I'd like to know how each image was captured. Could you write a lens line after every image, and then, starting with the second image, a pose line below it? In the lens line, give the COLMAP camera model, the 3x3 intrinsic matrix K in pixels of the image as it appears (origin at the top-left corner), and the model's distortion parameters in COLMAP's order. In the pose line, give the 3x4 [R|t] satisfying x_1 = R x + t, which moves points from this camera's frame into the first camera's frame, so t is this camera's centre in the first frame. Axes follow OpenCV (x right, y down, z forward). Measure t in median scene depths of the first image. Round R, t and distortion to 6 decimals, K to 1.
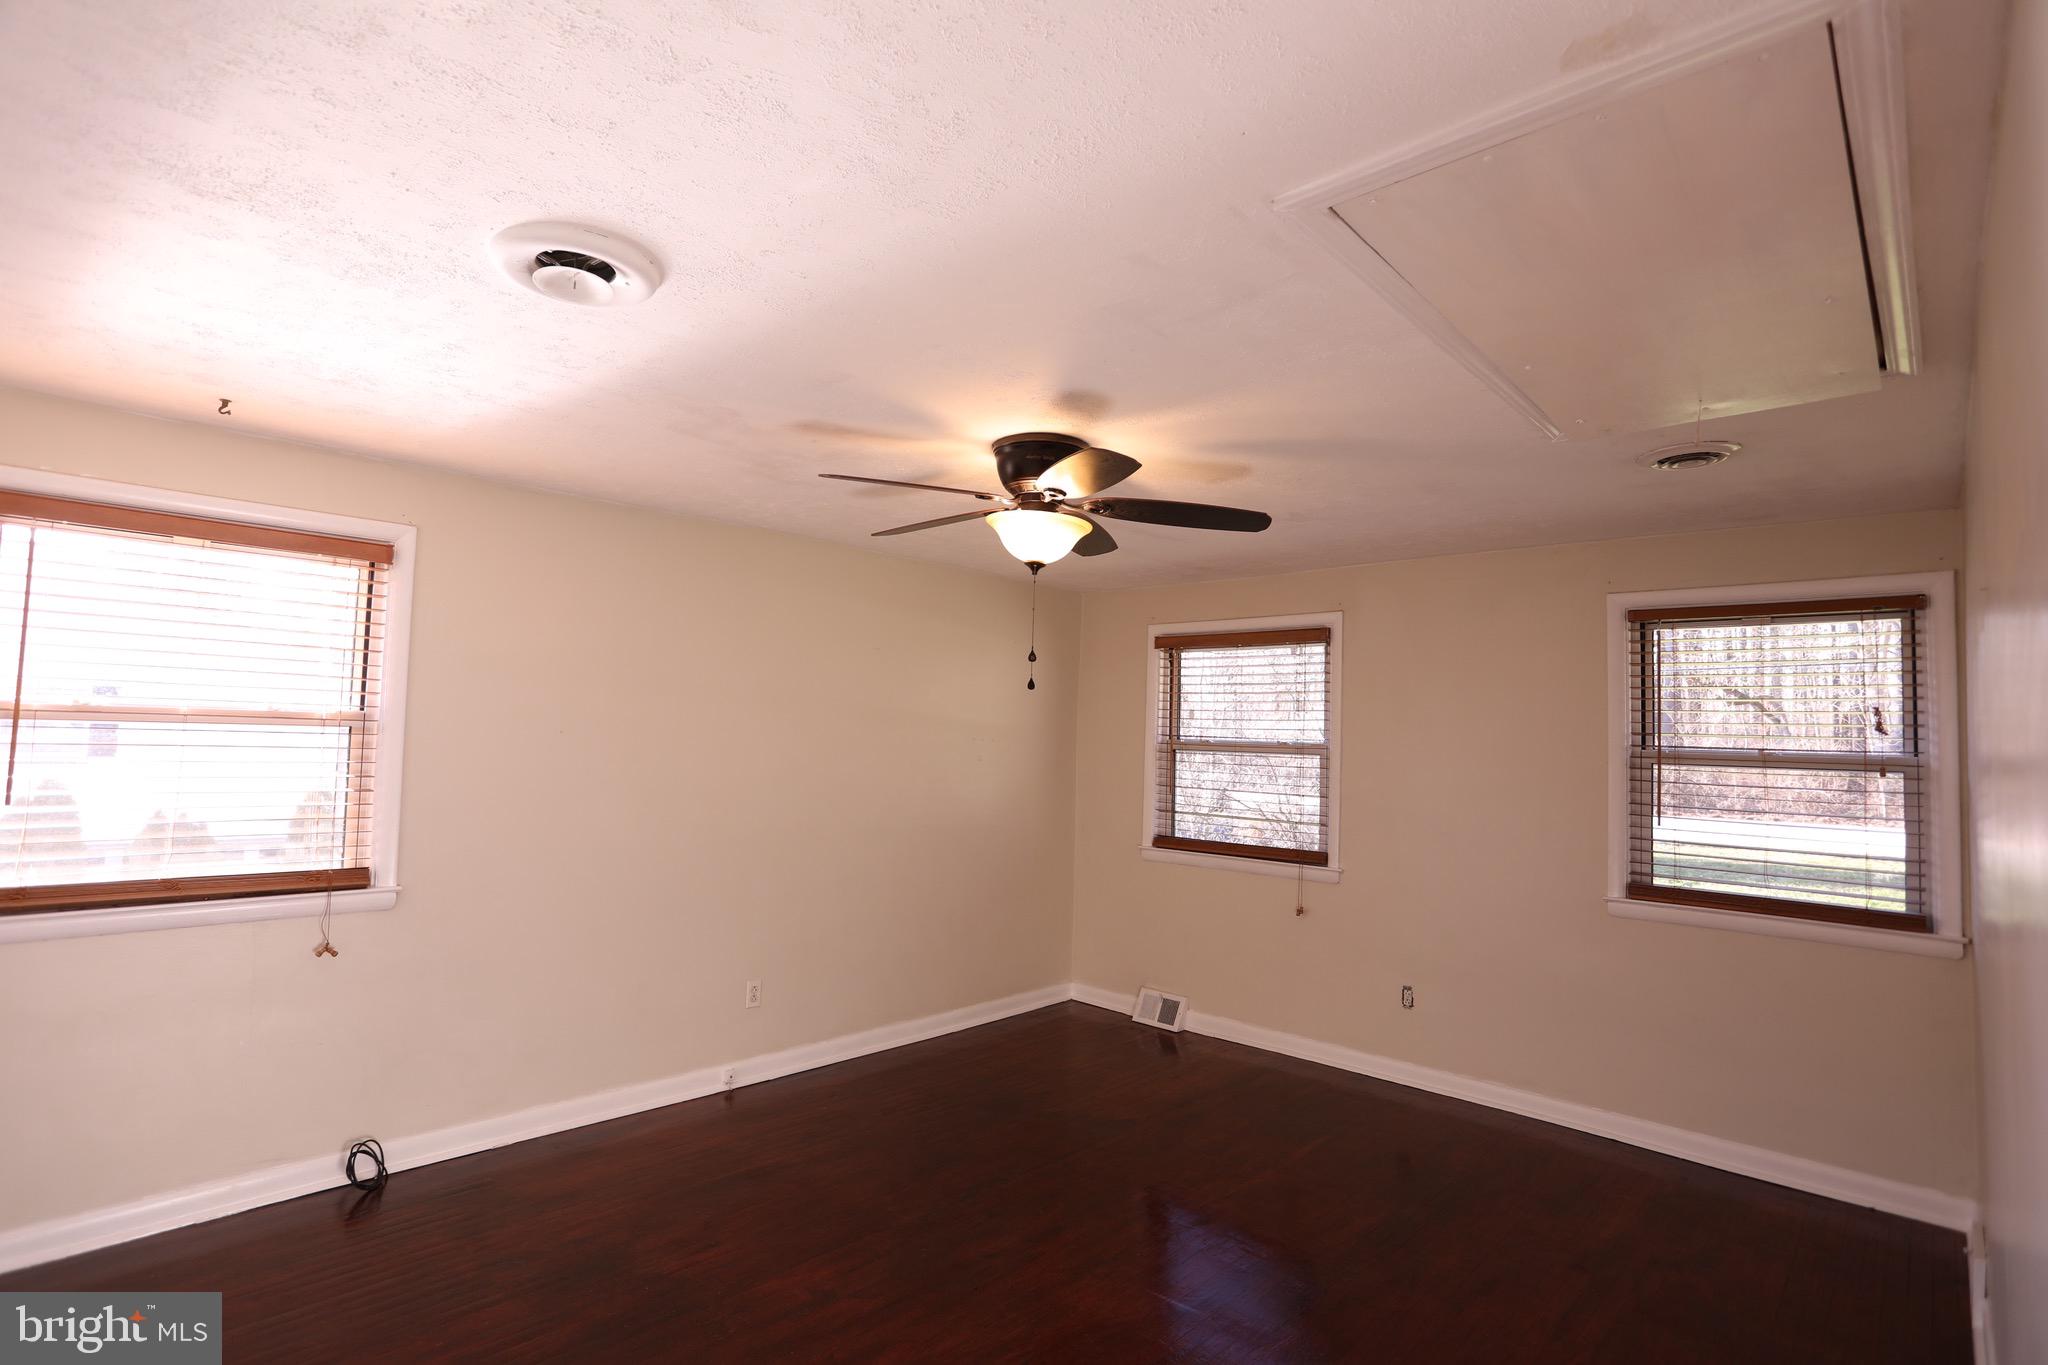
lens RADIAL K [[999.3, 0, 1016.9], [0, 999.3, 685.4], [0, 0, 1]] dist [-0.062192, 0.027866]
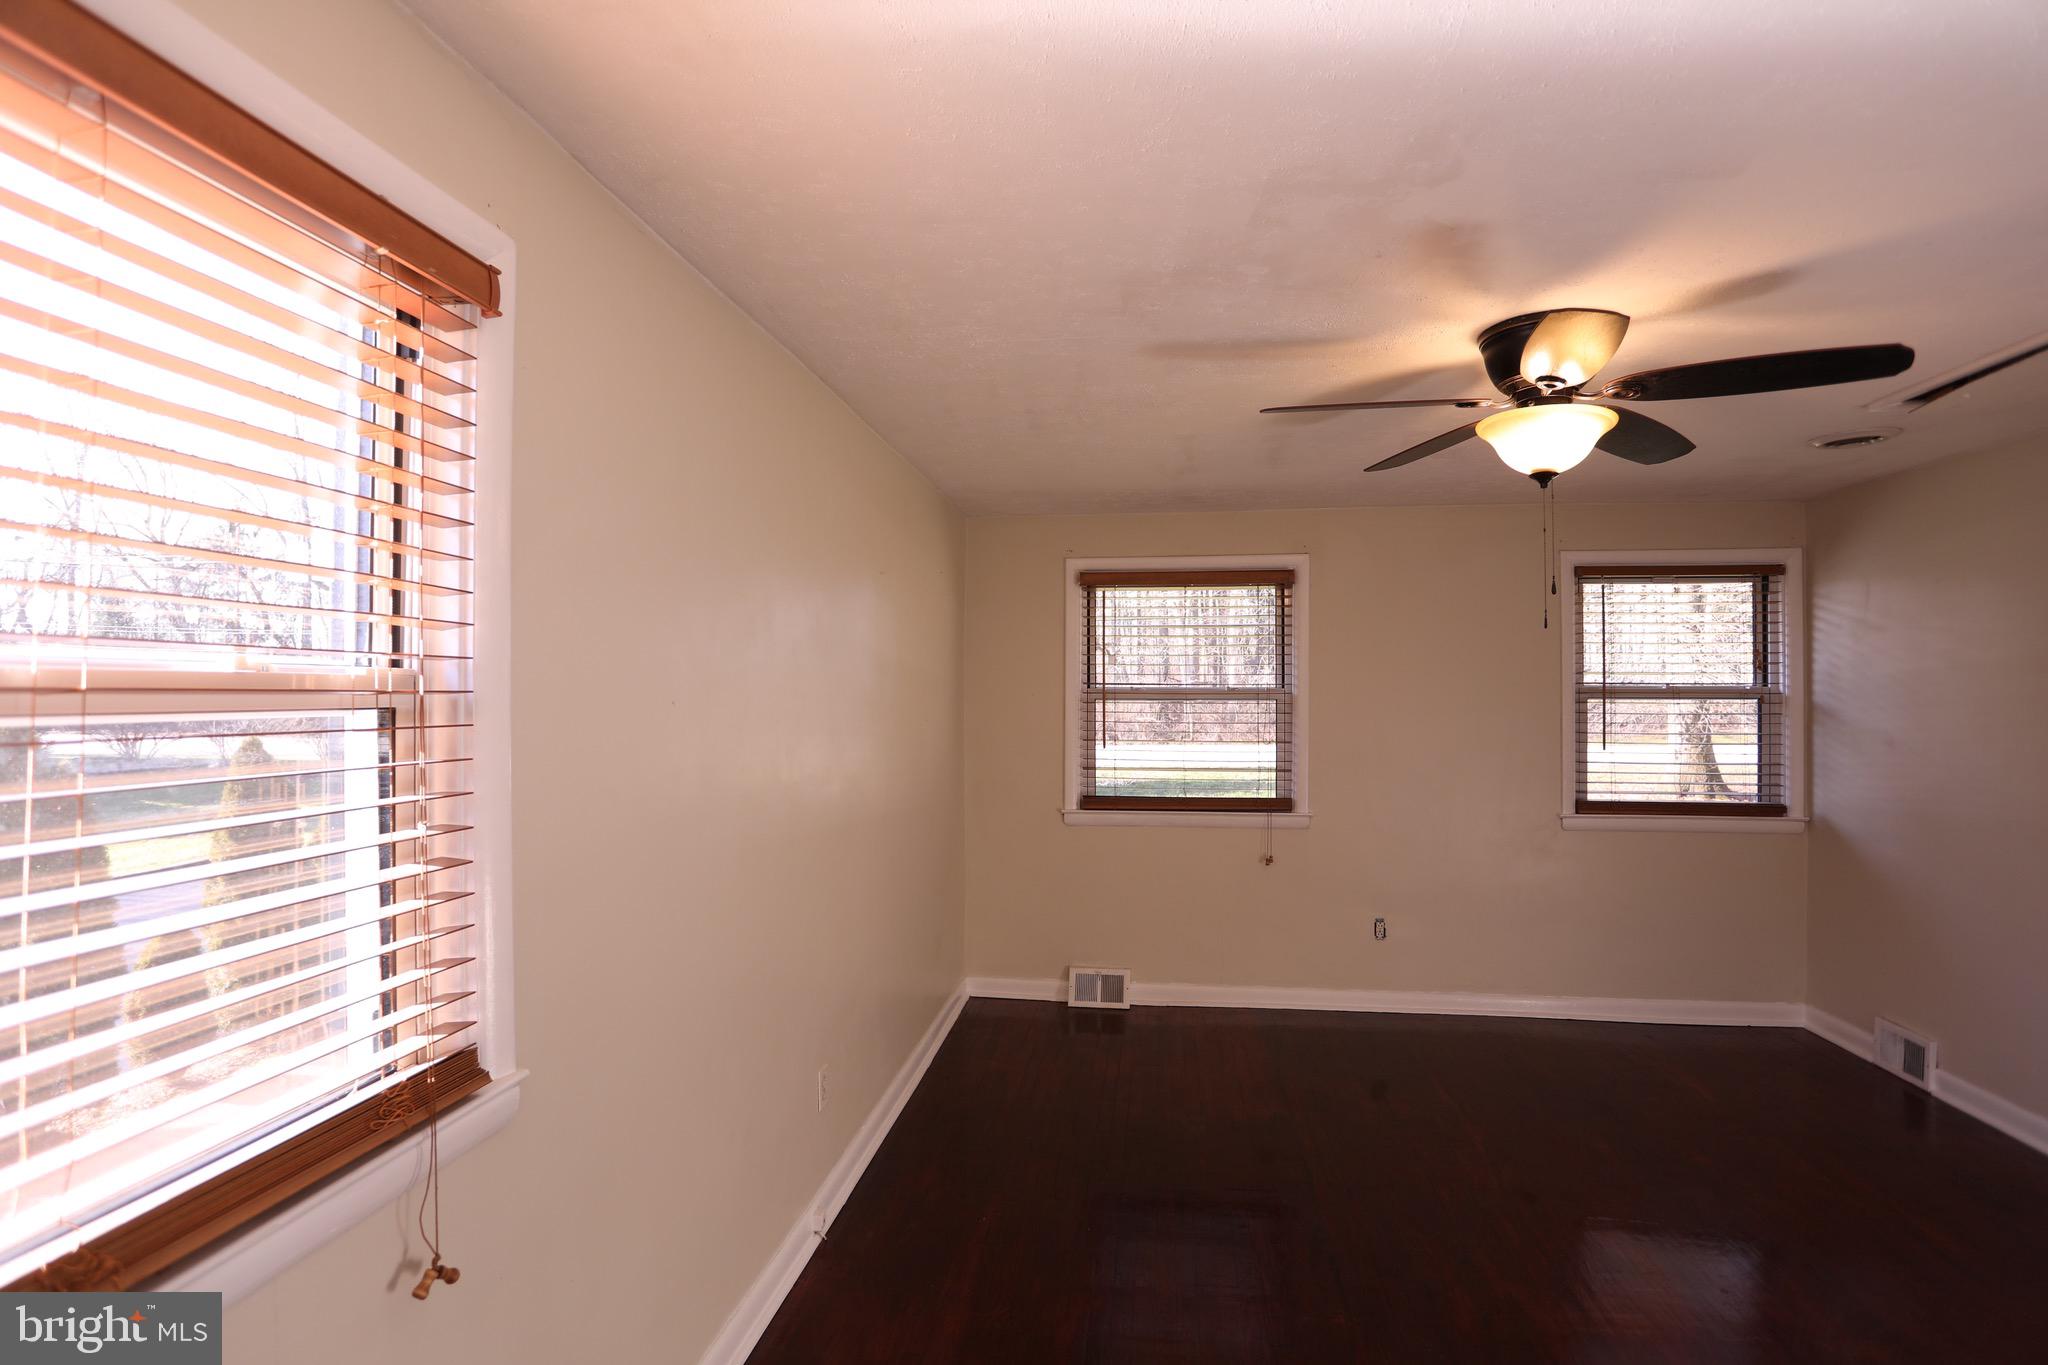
lens RADIAL K [[999.3, 0, 1016.9], [0, 999.3, 685.4], [0, 0, 1]] dist [-0.062192, 0.027866]
pose [[0.812557, -0.025028, 0.582344, -0.697657], [-0.006740, 0.998608, 0.052322, 0.009054], [-0.582843, -0.046439, 0.811257, 0.520425]]
